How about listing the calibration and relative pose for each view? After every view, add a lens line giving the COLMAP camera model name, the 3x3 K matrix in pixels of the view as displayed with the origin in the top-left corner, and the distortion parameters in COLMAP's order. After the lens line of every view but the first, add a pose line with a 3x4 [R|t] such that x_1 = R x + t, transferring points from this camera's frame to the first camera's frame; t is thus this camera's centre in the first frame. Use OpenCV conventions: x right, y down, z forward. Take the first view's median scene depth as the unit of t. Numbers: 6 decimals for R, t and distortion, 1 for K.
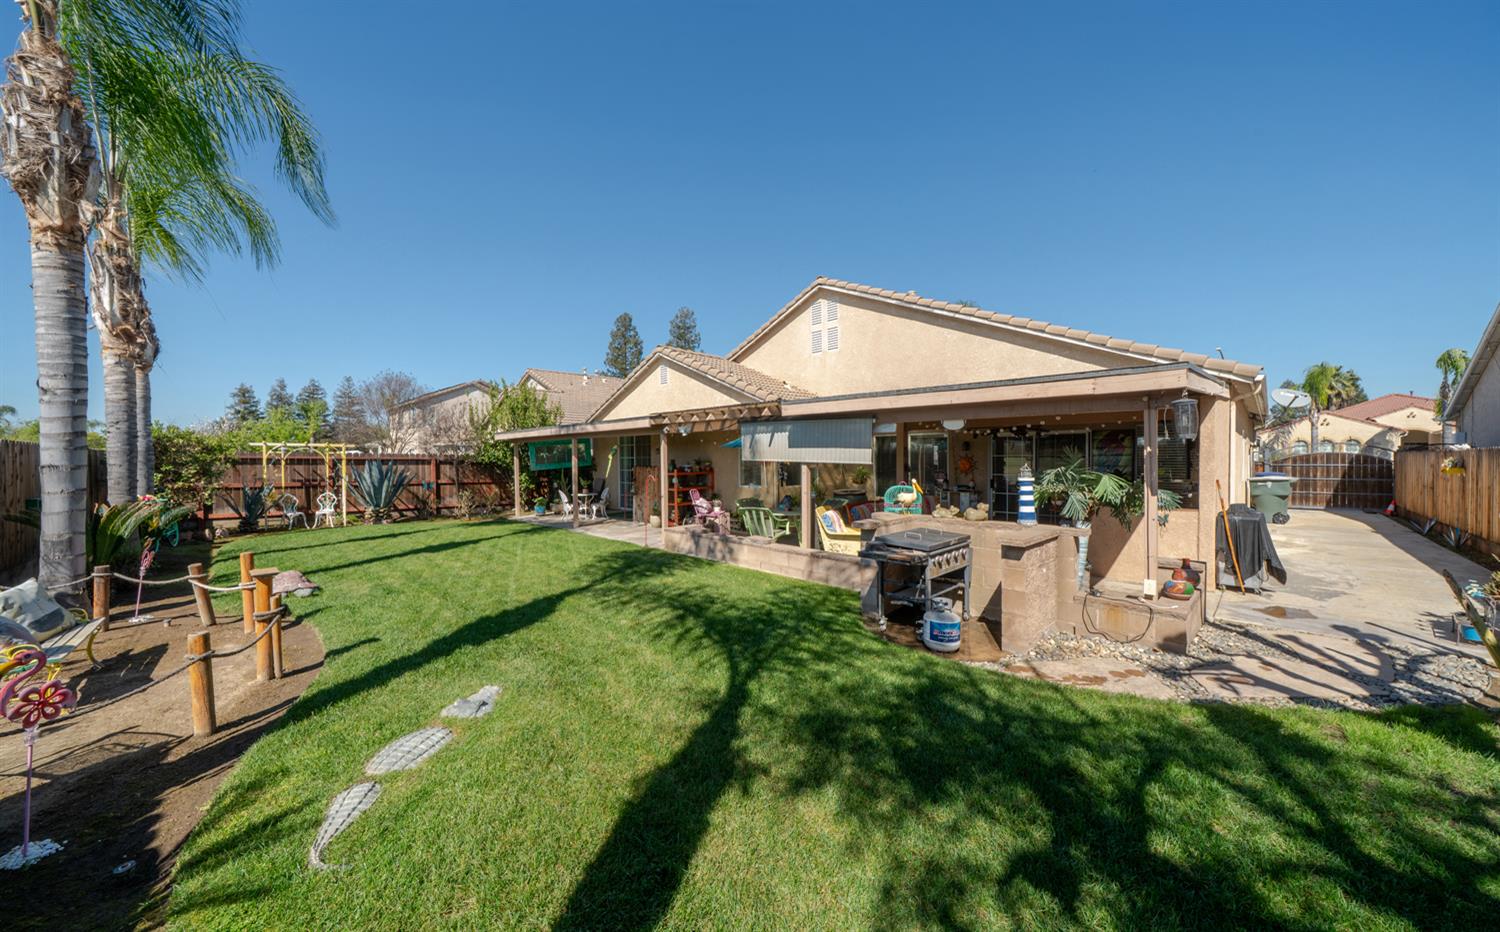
lens RADIAL K [[492.3, 0, 761.4], [0, 492.3, 455.3], [0, 0, 1]] dist [-0.001235, -0.000032]
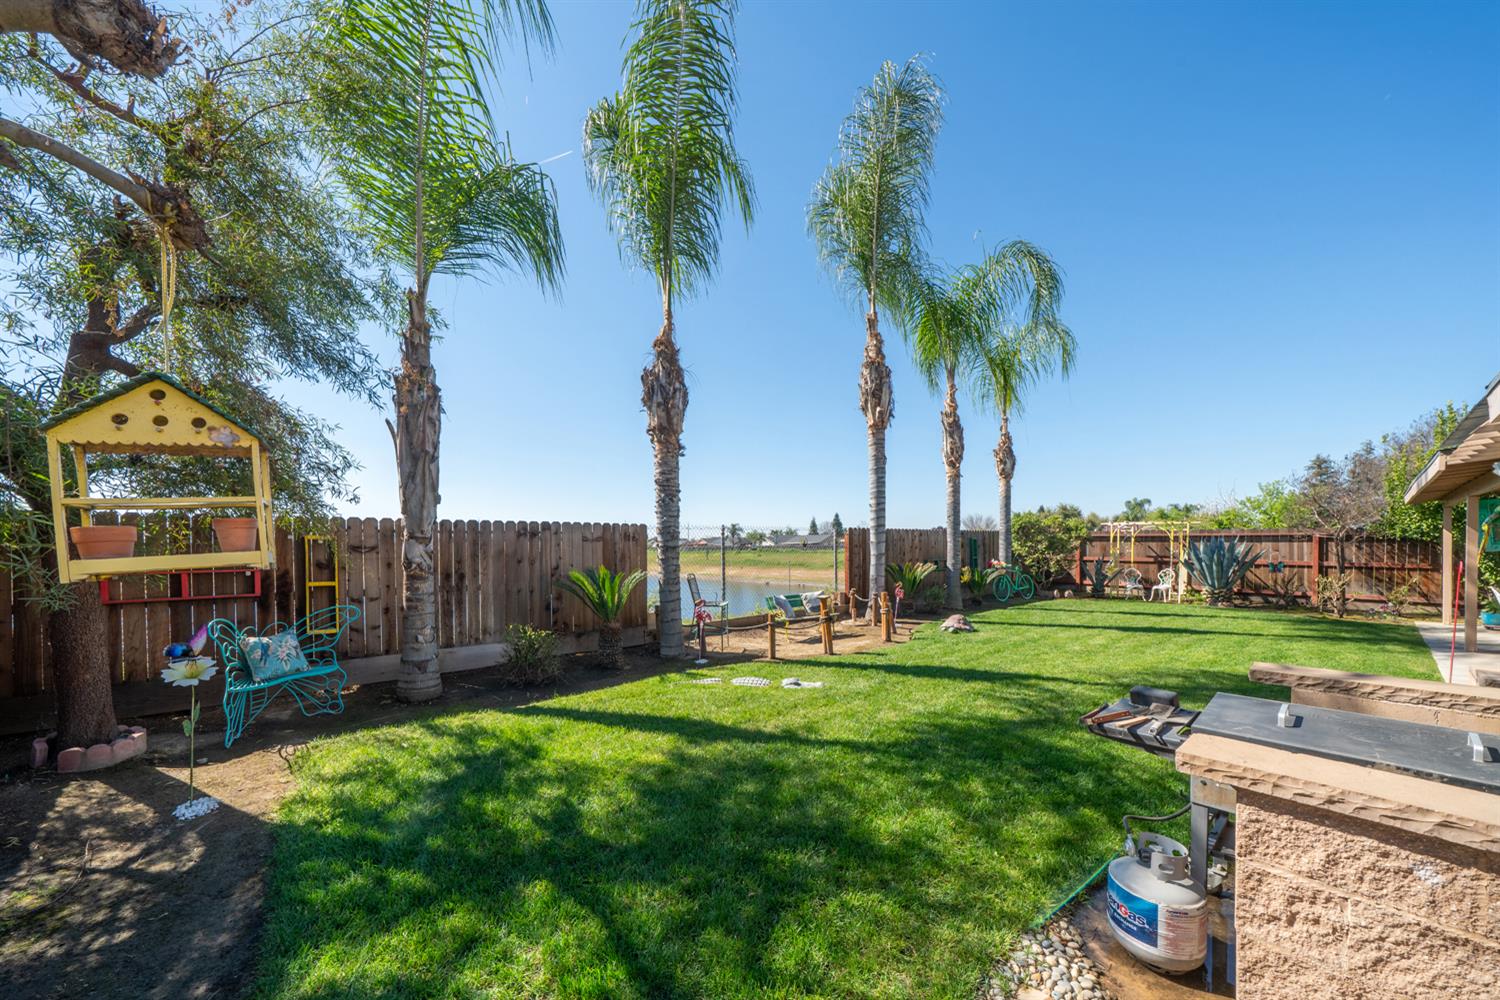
lens RADIAL K [[530.9, 0, 751.1], [0, 530.9, 545.2], [0, 0, 1]] dist [-0.027989, -0.000092]
pose [[-0.072929, 0.008108, -0.997304, 0.503336], [0.017123, 0.999830, 0.006876, 0.008063], [0.997190, -0.016575, -0.073055, 0.407749]]
